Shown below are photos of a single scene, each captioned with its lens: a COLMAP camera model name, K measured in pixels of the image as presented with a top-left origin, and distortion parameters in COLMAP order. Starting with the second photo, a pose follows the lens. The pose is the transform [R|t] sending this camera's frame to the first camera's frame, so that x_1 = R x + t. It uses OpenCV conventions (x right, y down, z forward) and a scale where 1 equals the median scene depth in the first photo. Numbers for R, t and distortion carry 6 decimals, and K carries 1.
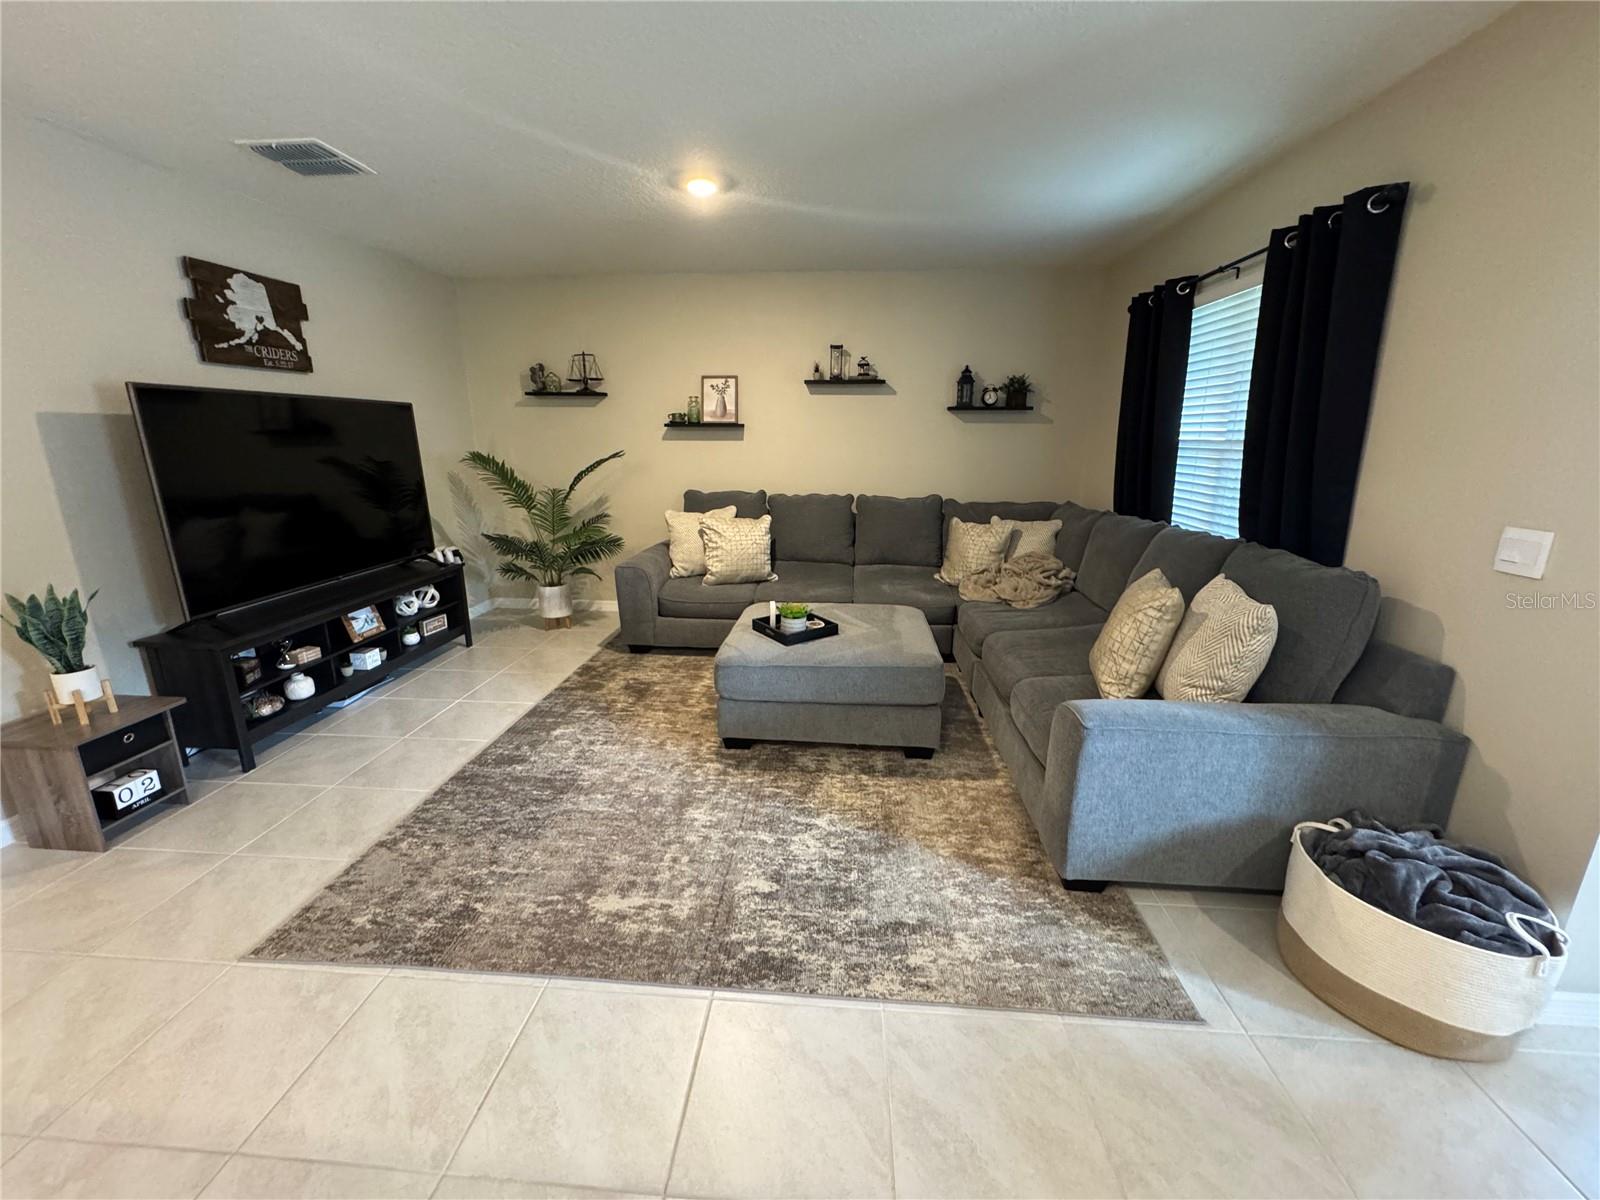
lens RADIAL K [[639.8, 0, 797.9], [0, 639.8, 598.4], [0, 0, 1]] dist [-0.000934, -0.000504]
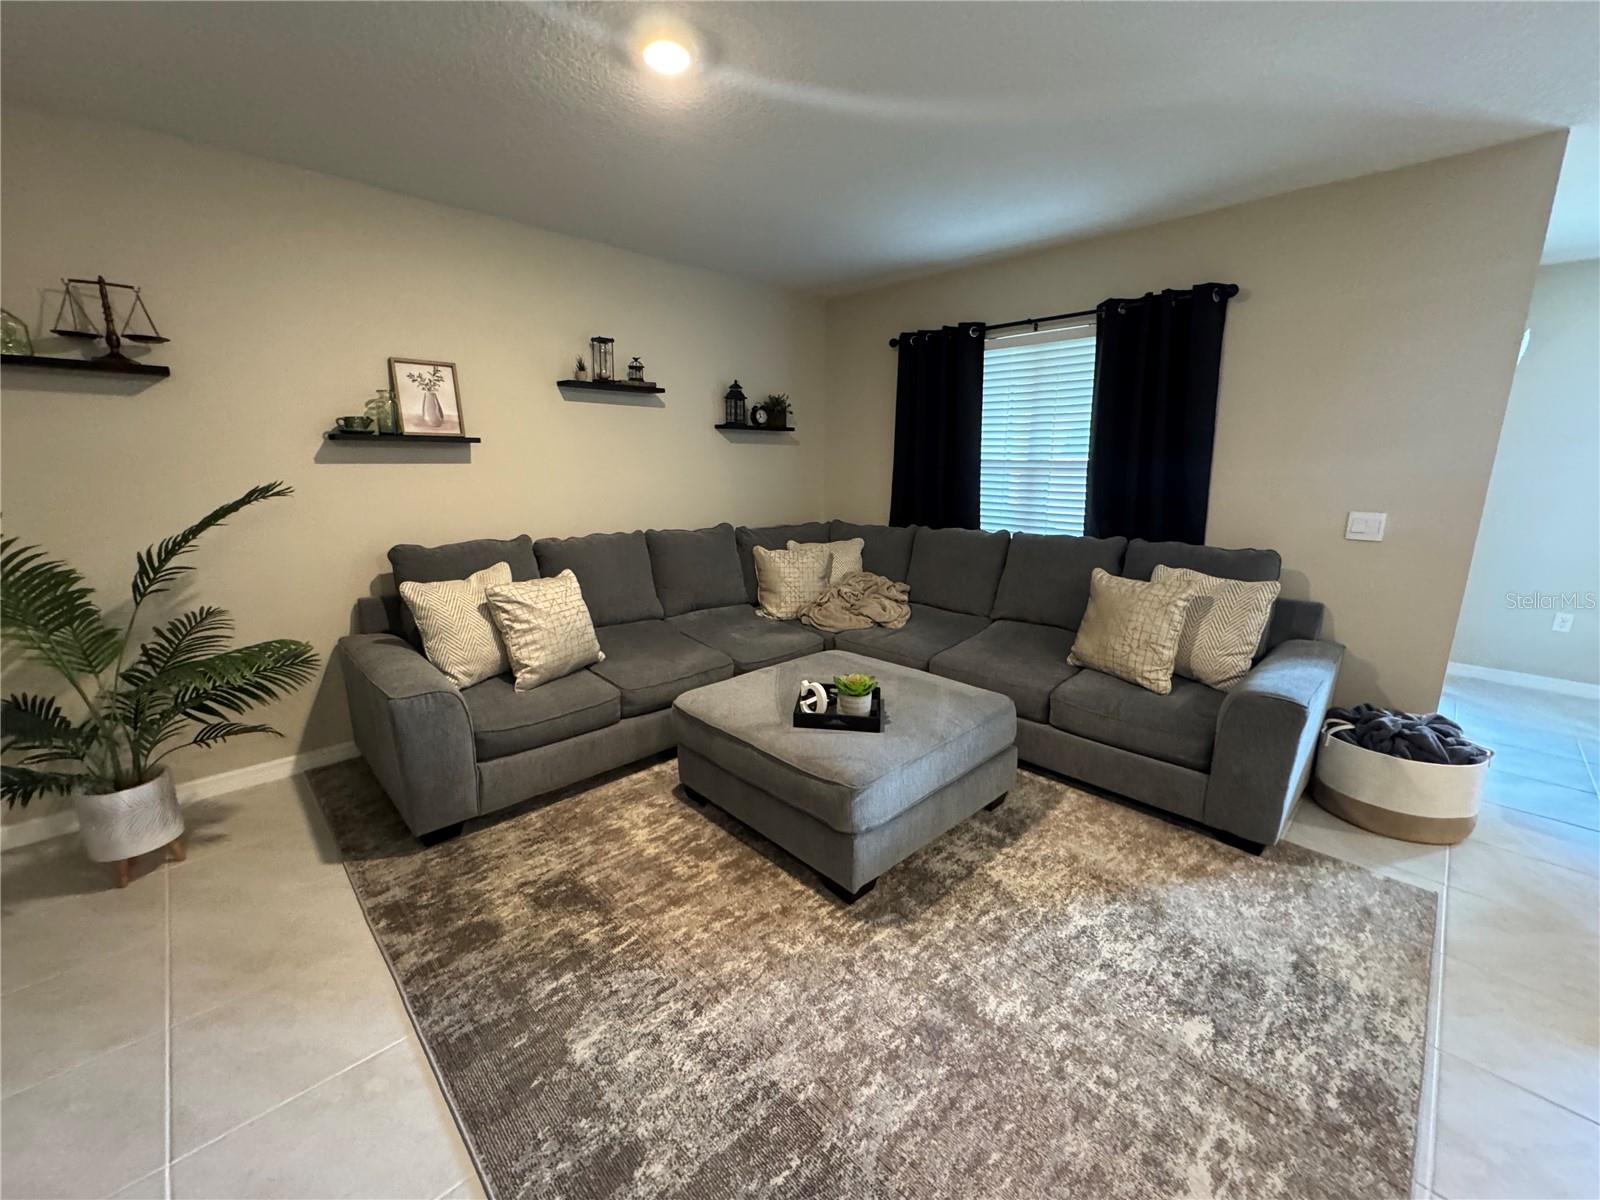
lens RADIAL K [[639.8, 0, 800.3], [0, 639.8, 598.0], [0, 0, 1]] dist [-0.000934, -0.000504]
pose [[0.662875, -0.158297, 0.731805, -0.493882], [0.183526, 0.981930, 0.046163, -0.108053], [-0.725889, 0.103705, 0.679949, 0.441632]]
